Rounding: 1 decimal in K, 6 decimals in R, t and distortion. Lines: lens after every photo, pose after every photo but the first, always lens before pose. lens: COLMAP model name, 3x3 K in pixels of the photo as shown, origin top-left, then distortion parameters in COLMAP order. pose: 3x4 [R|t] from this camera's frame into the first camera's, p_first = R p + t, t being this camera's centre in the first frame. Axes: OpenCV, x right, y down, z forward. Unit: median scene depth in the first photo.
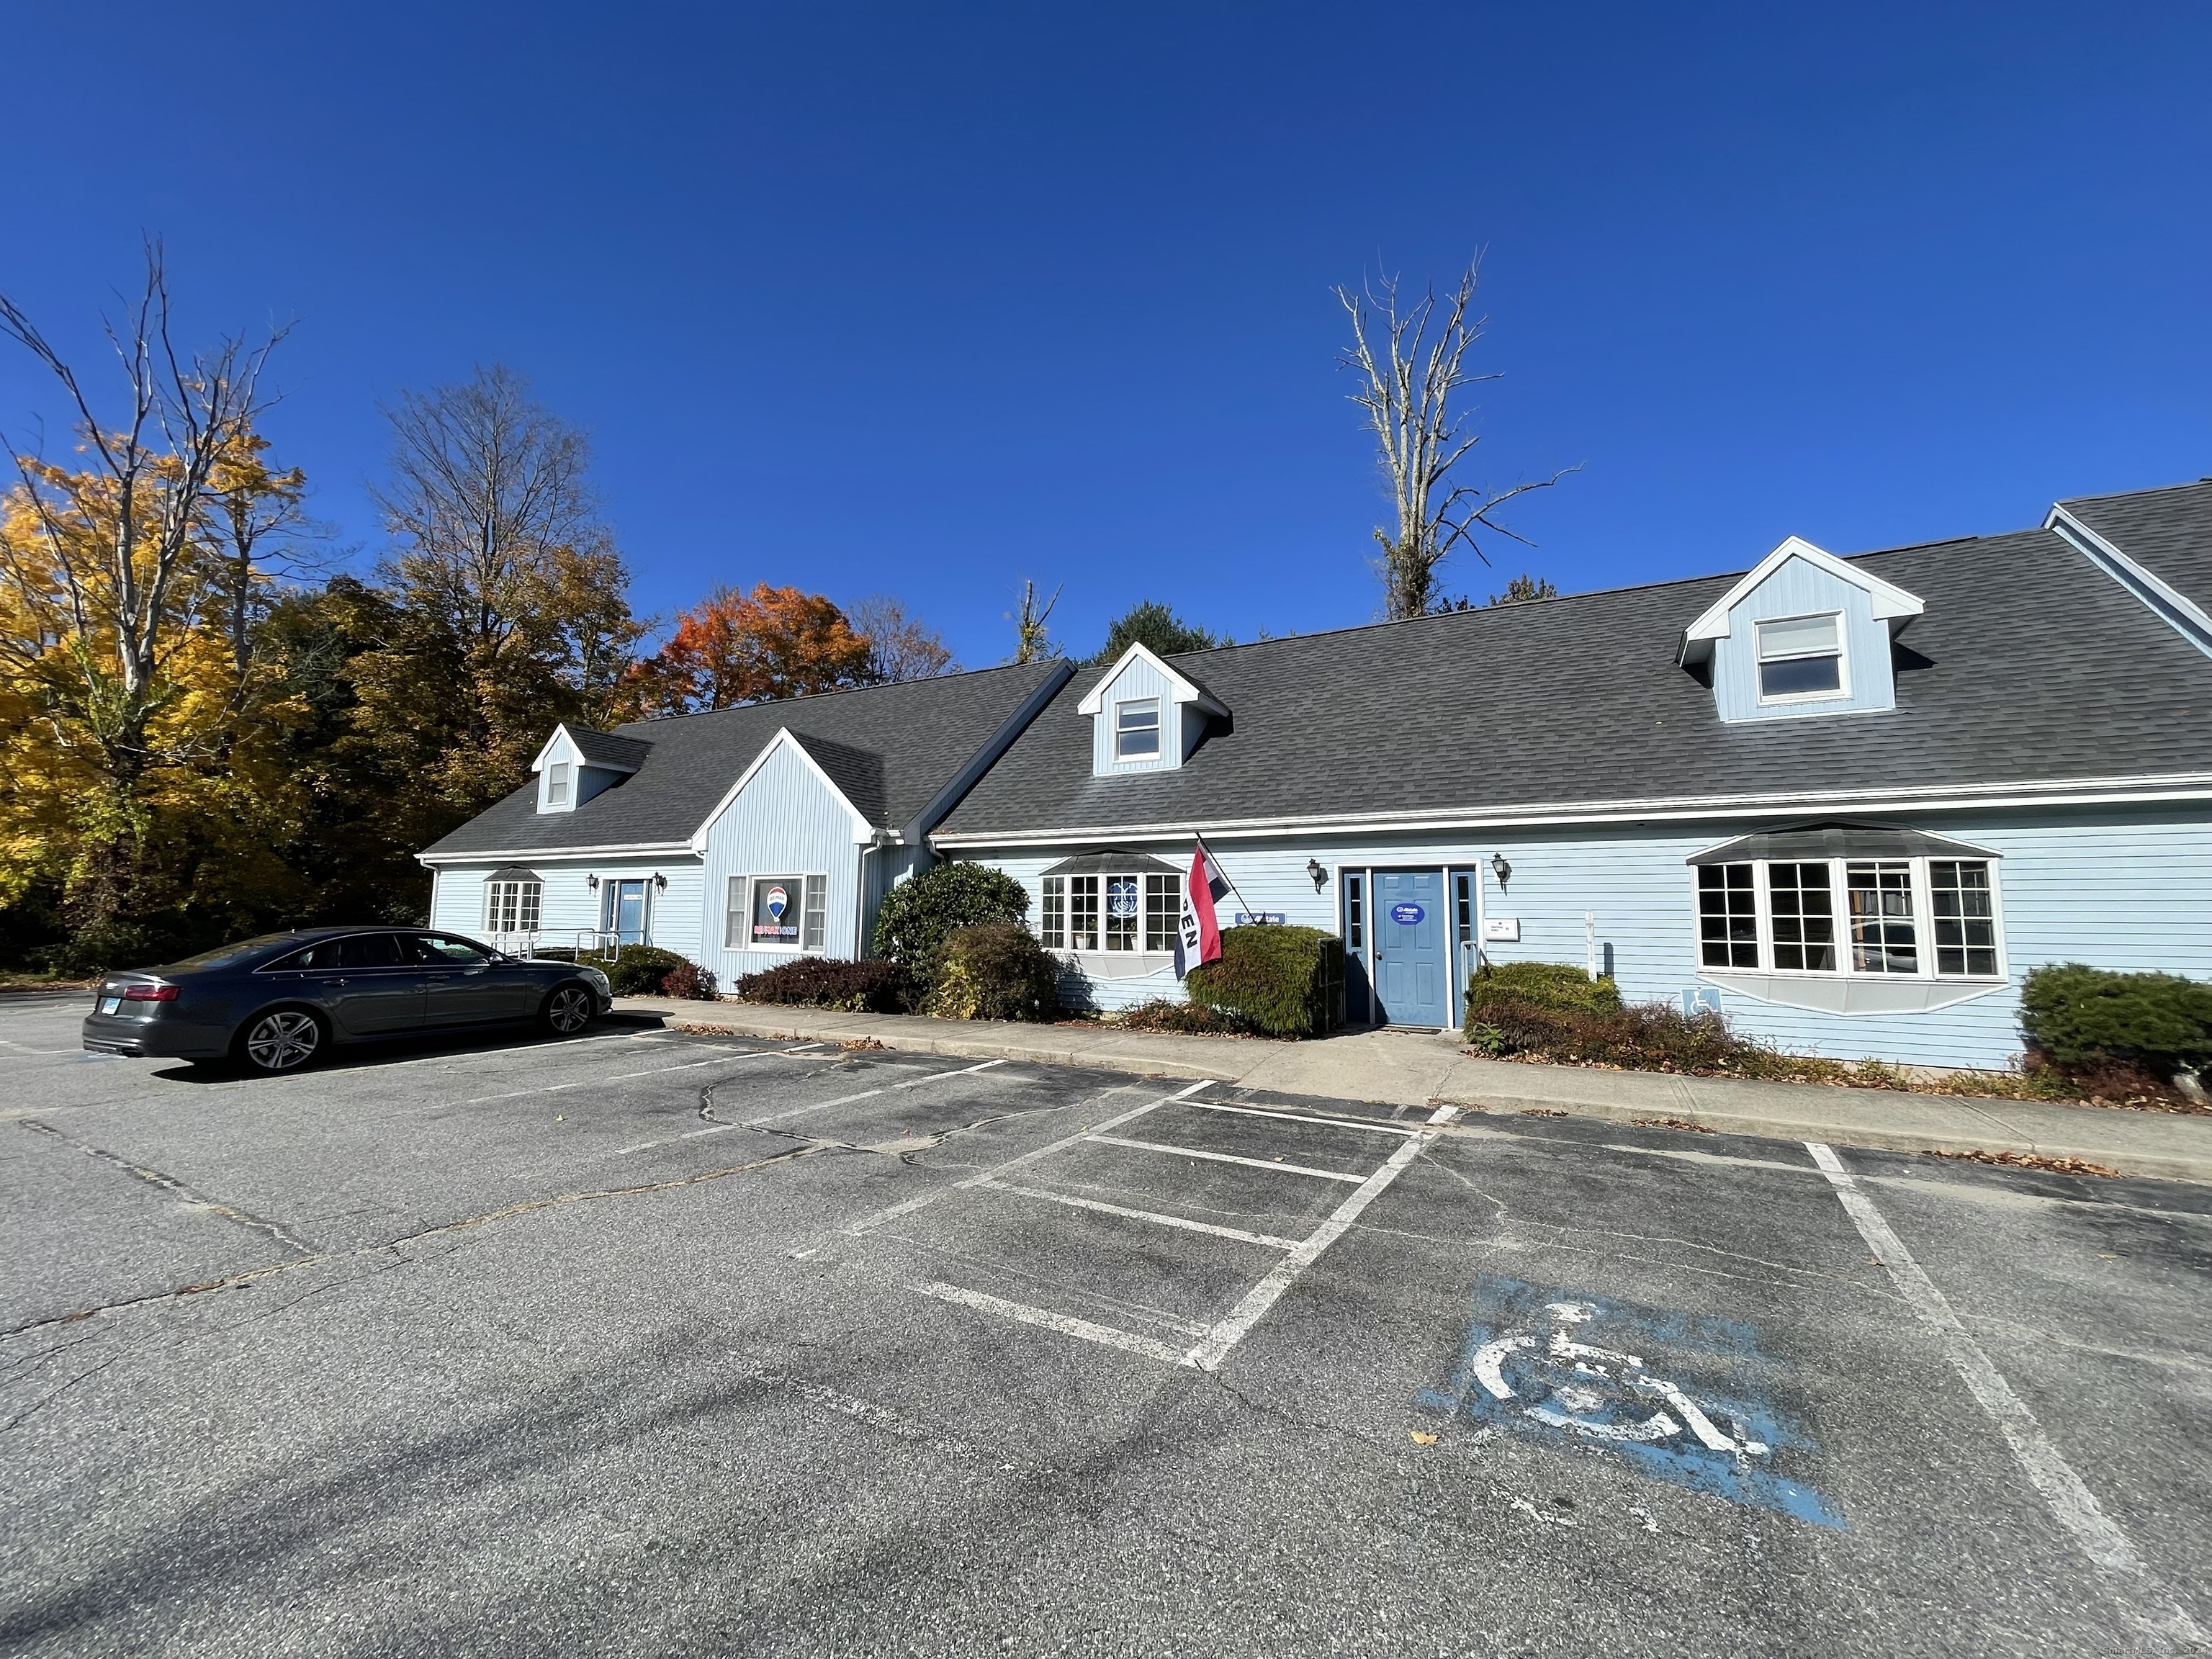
lens RADIAL K [[891.8, 0, 1102.2], [0, 891.8, 826.7], [0, 0, 1]] dist [-0.003840, 0.000473]
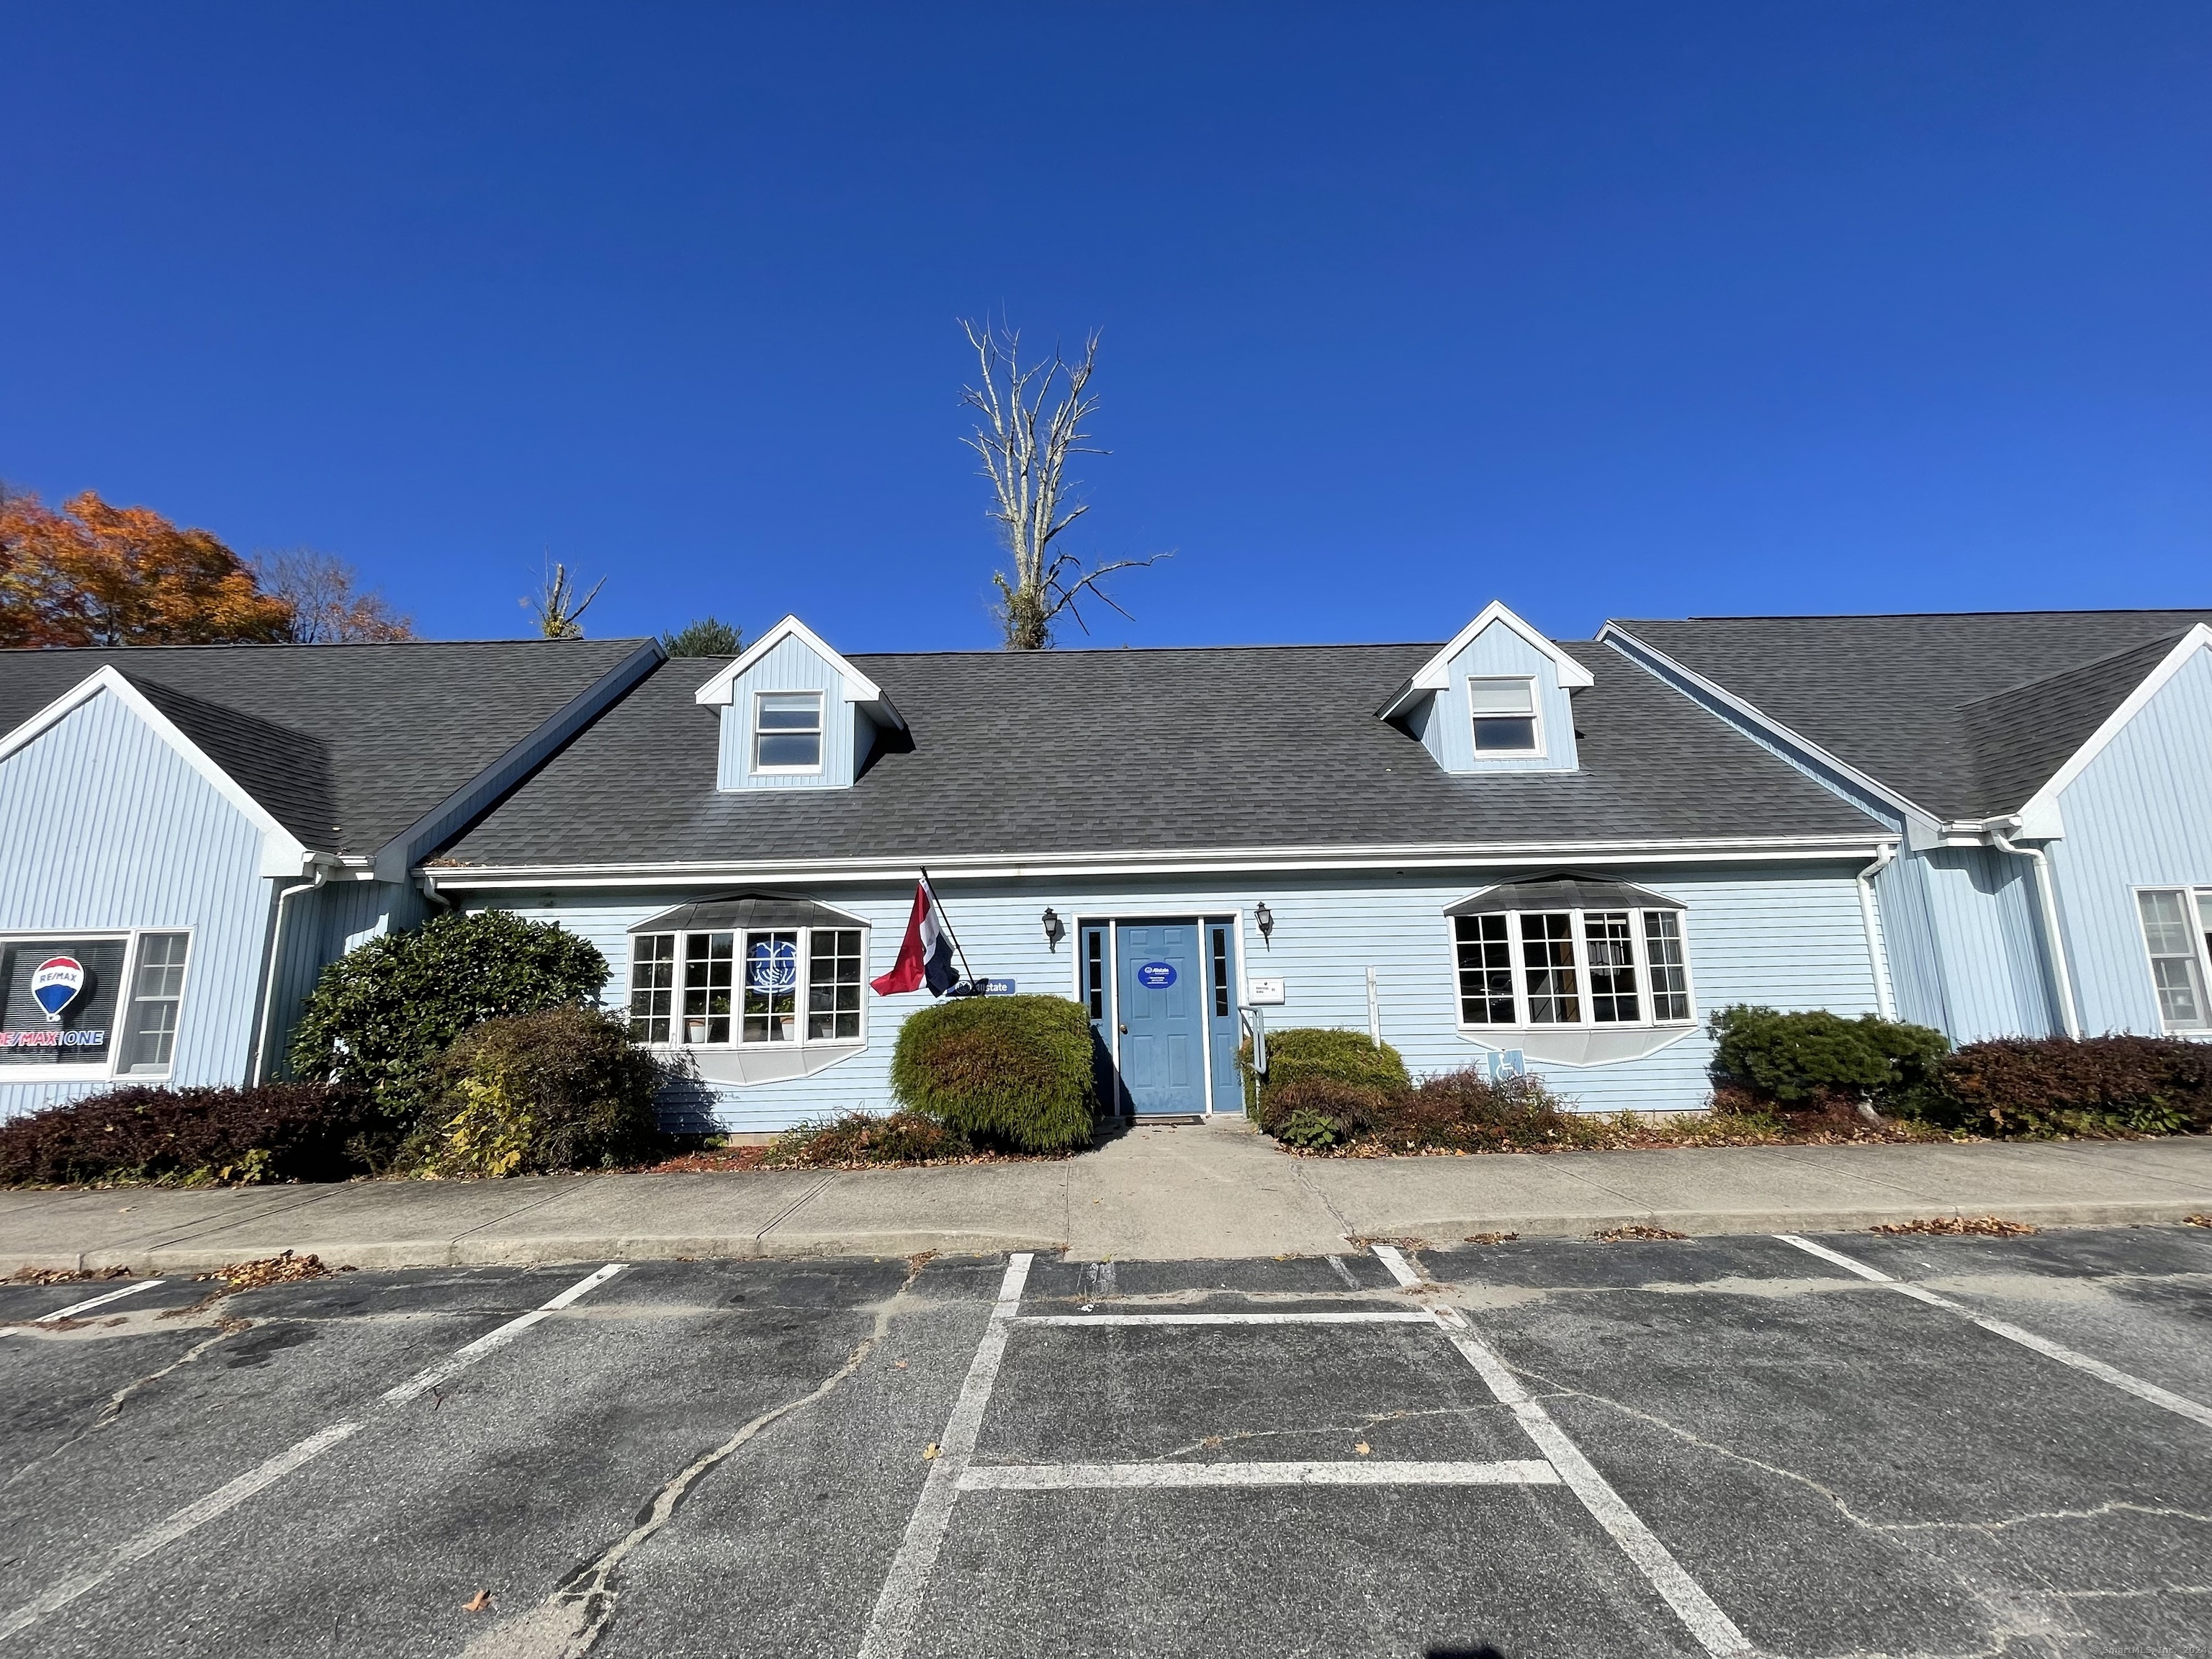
lens RADIAL K [[891.8, 0, 1102.2], [0, 891.8, 826.7], [0, 0, 1]] dist [-0.003840, 0.000473]
pose [[0.873008, 0.054738, 0.484625, -0.091667], [-0.020017, 0.996866, -0.076537, 0.020705], [-0.487295, 0.057117, 0.871367, 0.255131]]
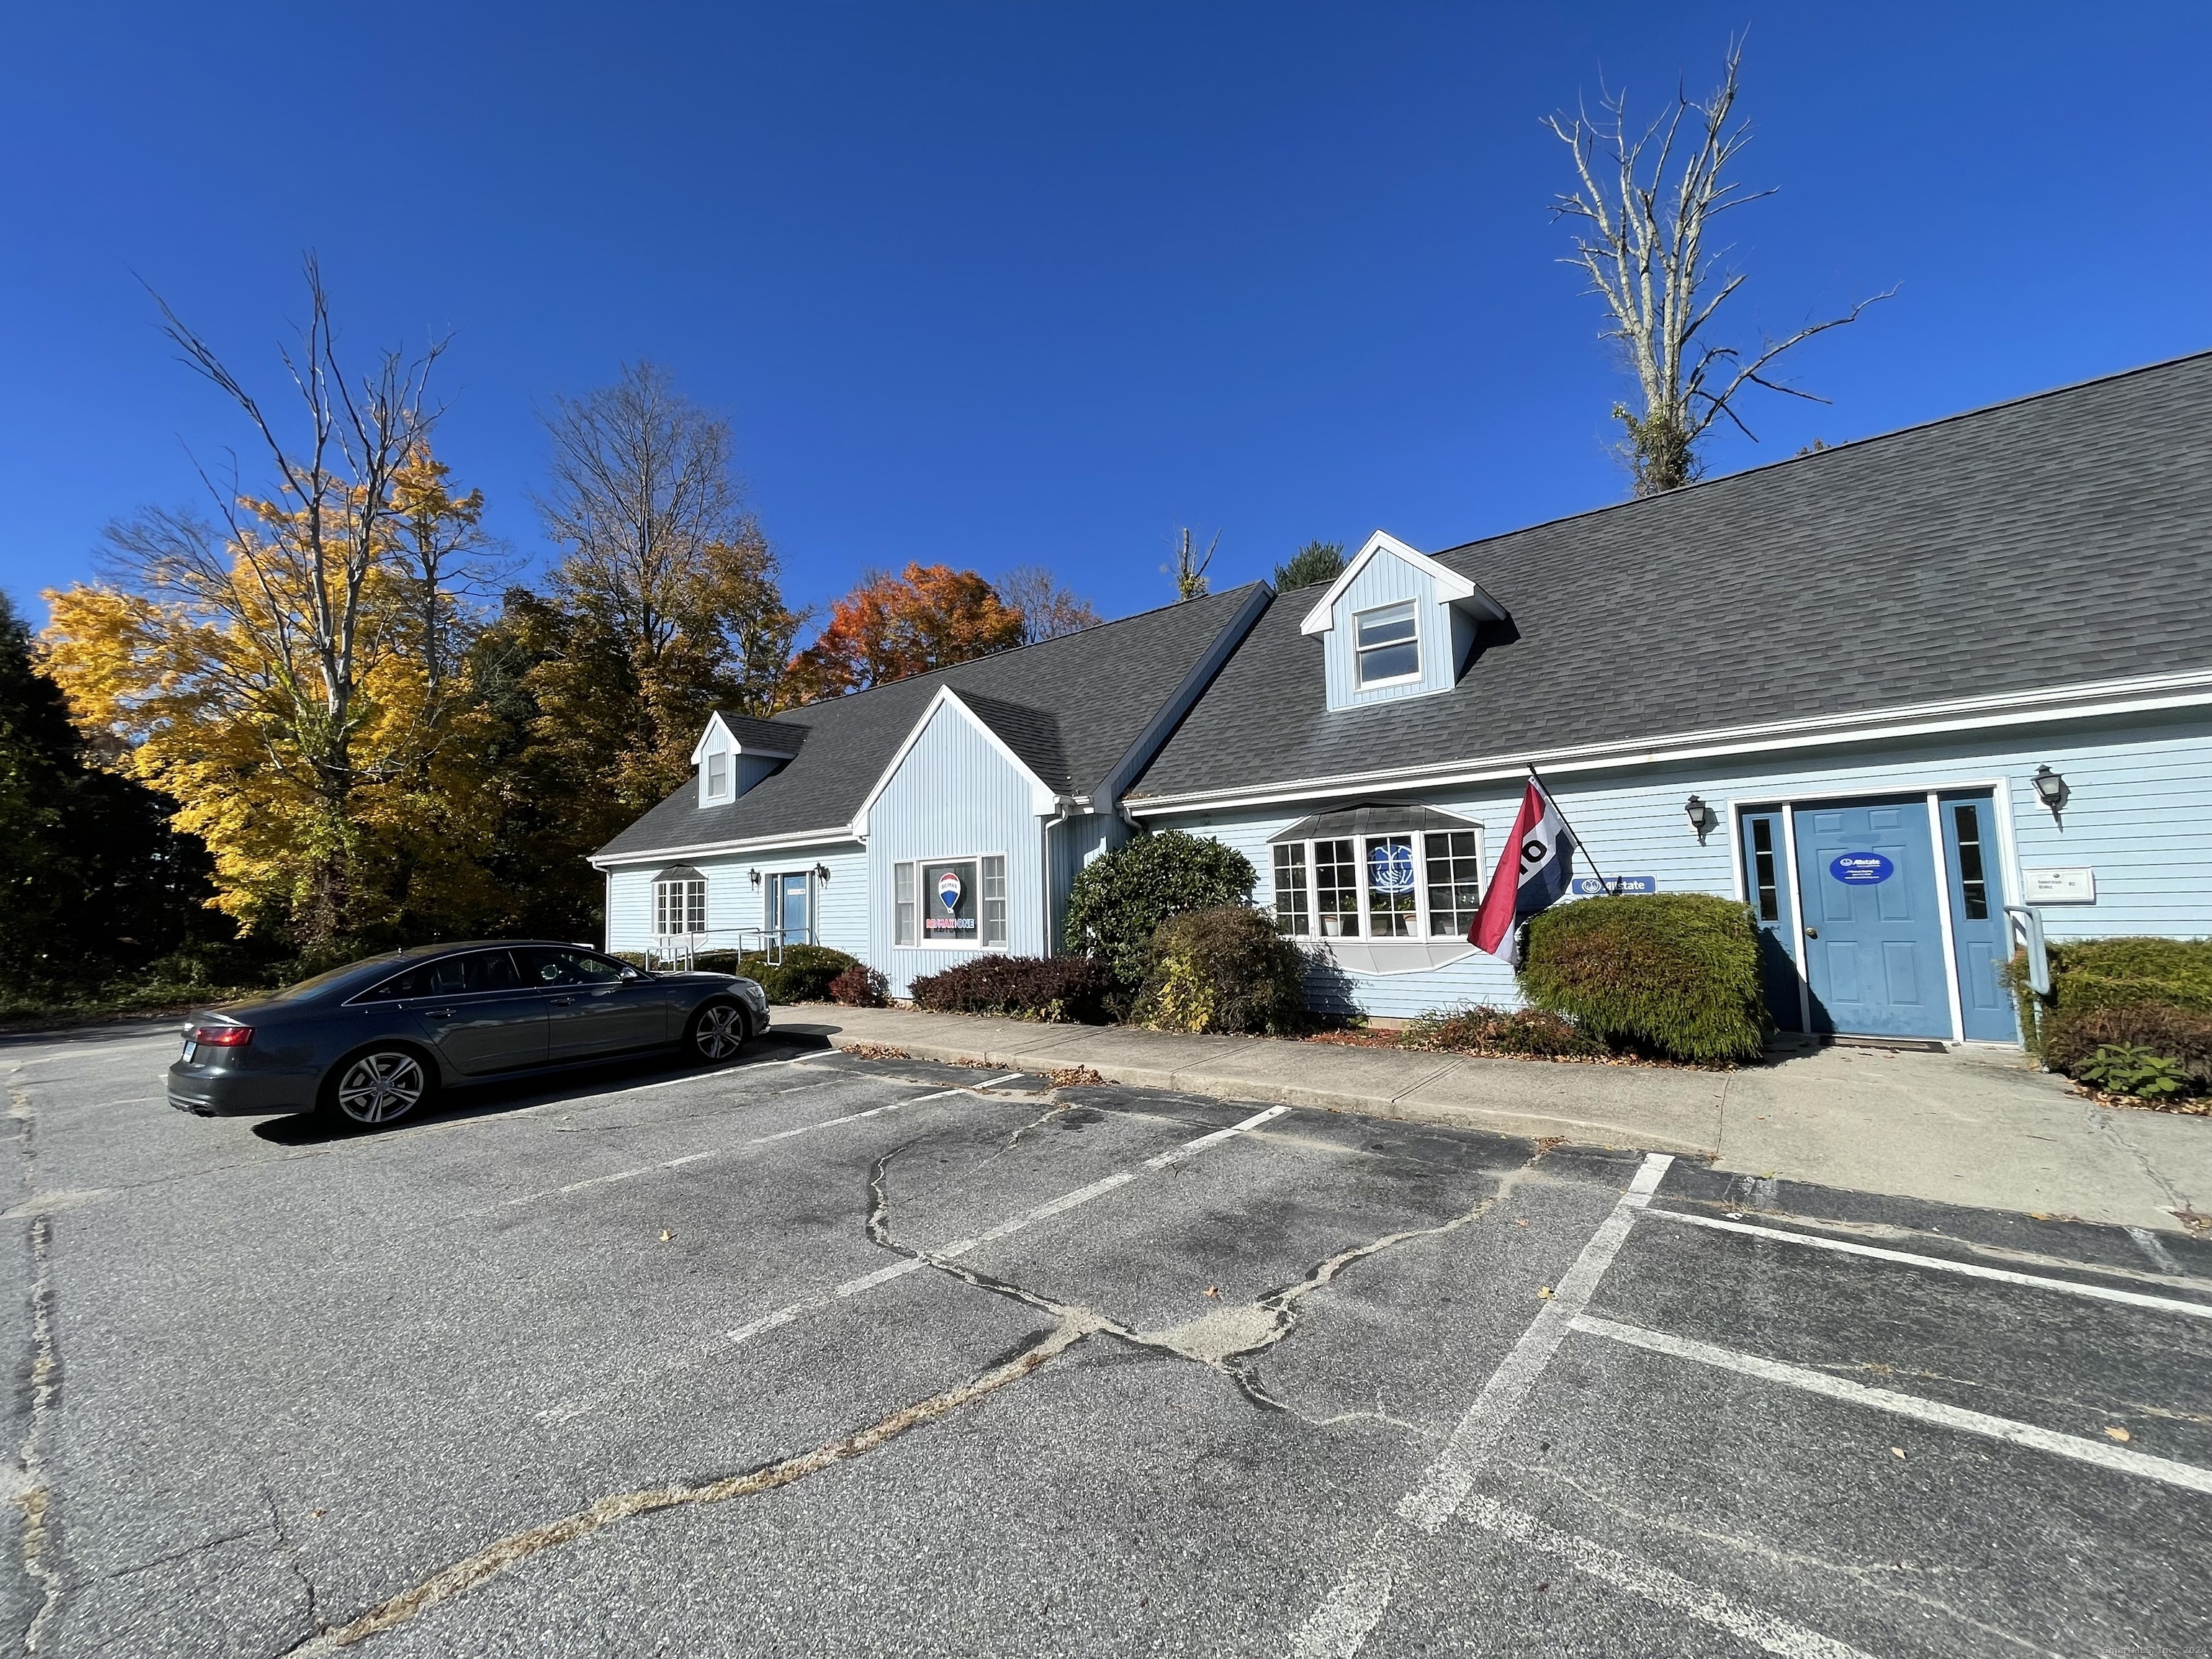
lens RADIAL K [[887.9, 0, 1095.1], [0, 887.9, 830.8], [0, 0, 1]] dist [-0.002951, -0.000106]
pose [[0.983176, -0.053539, -0.174637, -0.086370], [0.058592, 0.997996, 0.023905, 0.017413], [0.173007, -0.033735, 0.984343, 0.215694]]
